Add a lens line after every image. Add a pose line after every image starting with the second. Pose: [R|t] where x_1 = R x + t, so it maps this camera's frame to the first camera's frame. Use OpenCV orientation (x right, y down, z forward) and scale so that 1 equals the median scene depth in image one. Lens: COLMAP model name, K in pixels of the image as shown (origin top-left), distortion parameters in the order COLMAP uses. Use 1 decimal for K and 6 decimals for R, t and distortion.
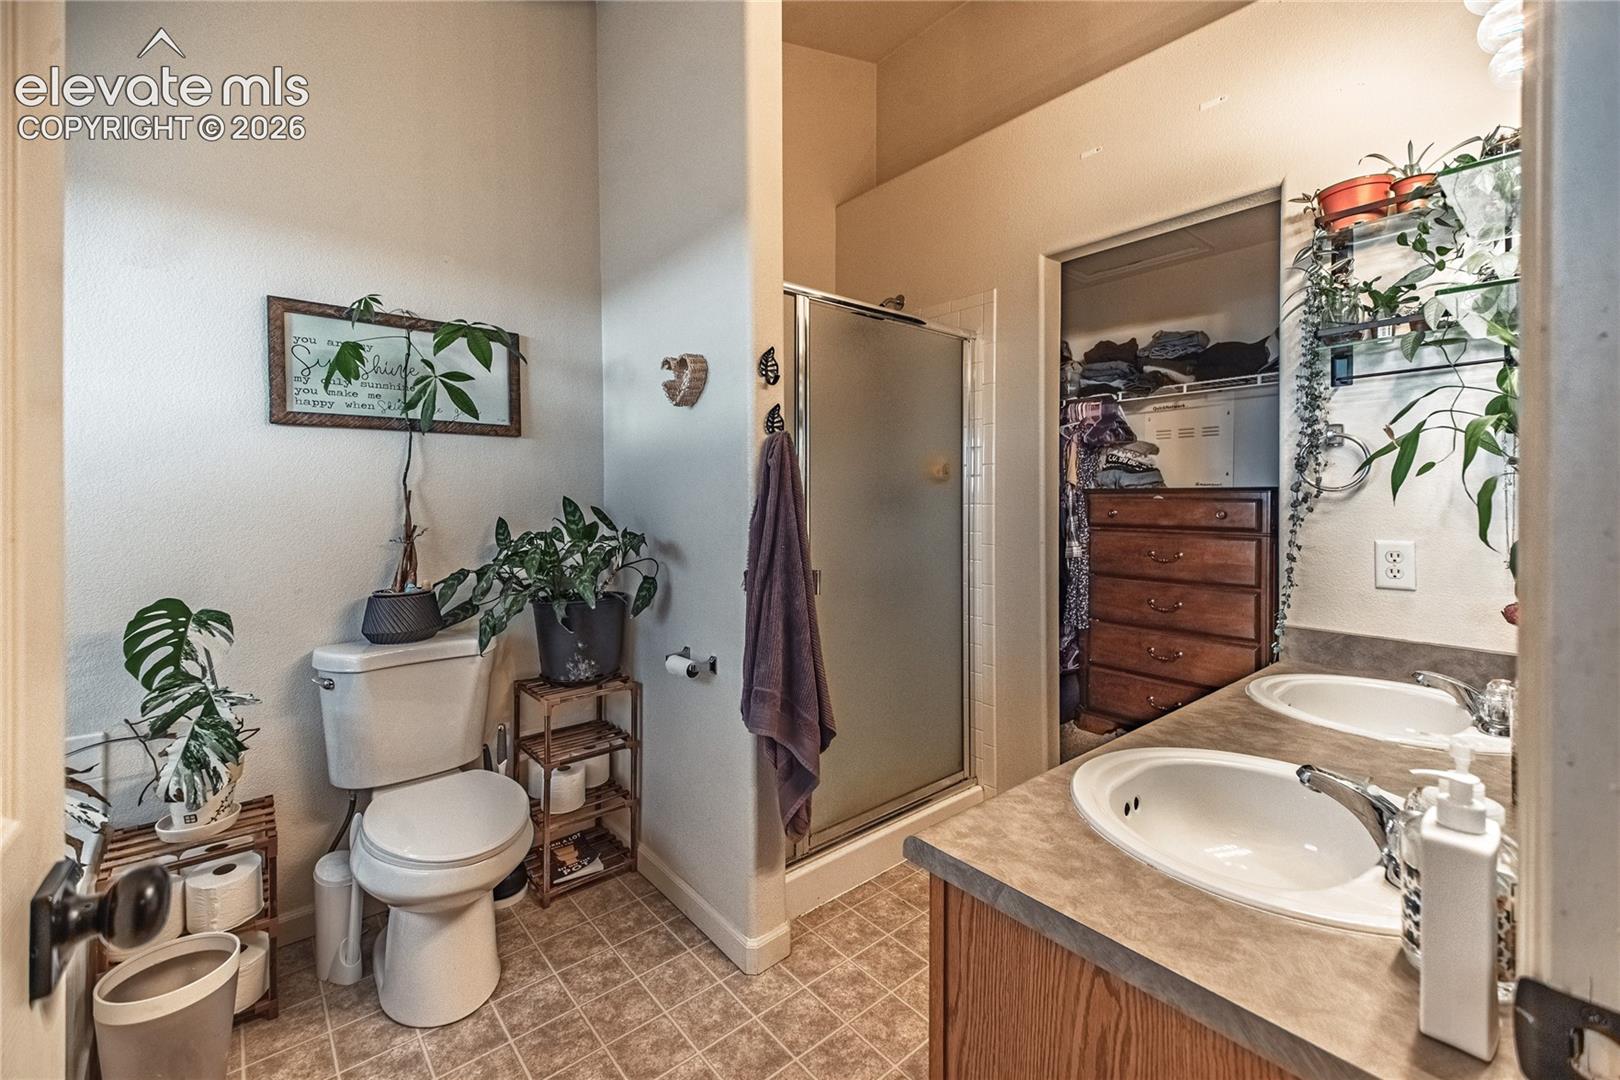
lens RADIAL K [[667.4, 0, 811.3], [0, 667.4, 507.3], [0, 0, 1]] dist [0.020291, -0.000157]
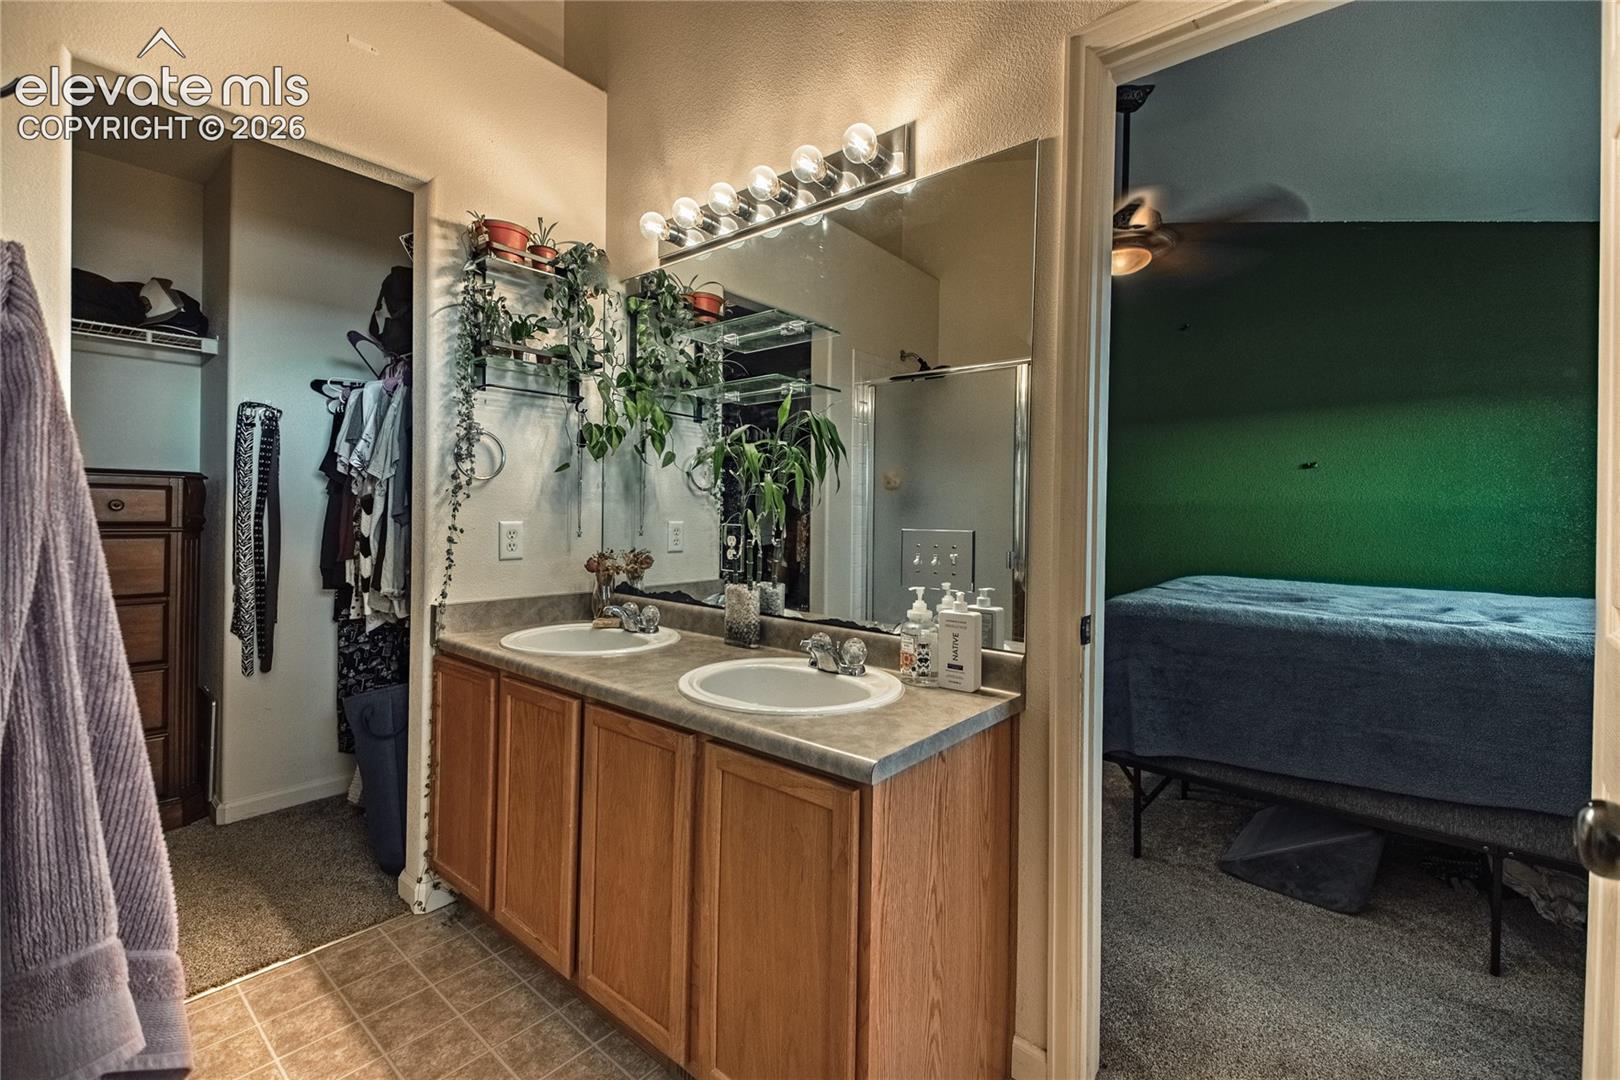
lens RADIAL K [[681.4, 0, 808.4], [0, 681.4, 518.0], [0, 0, 1]] dist [0.001372, 0.000053]
pose [[-0.175777, -0.002149, 0.984428, -0.606216], [-0.005189, 0.999986, 0.001257, 0.046538], [-0.984416, -0.004888, -0.175785, 0.823101]]
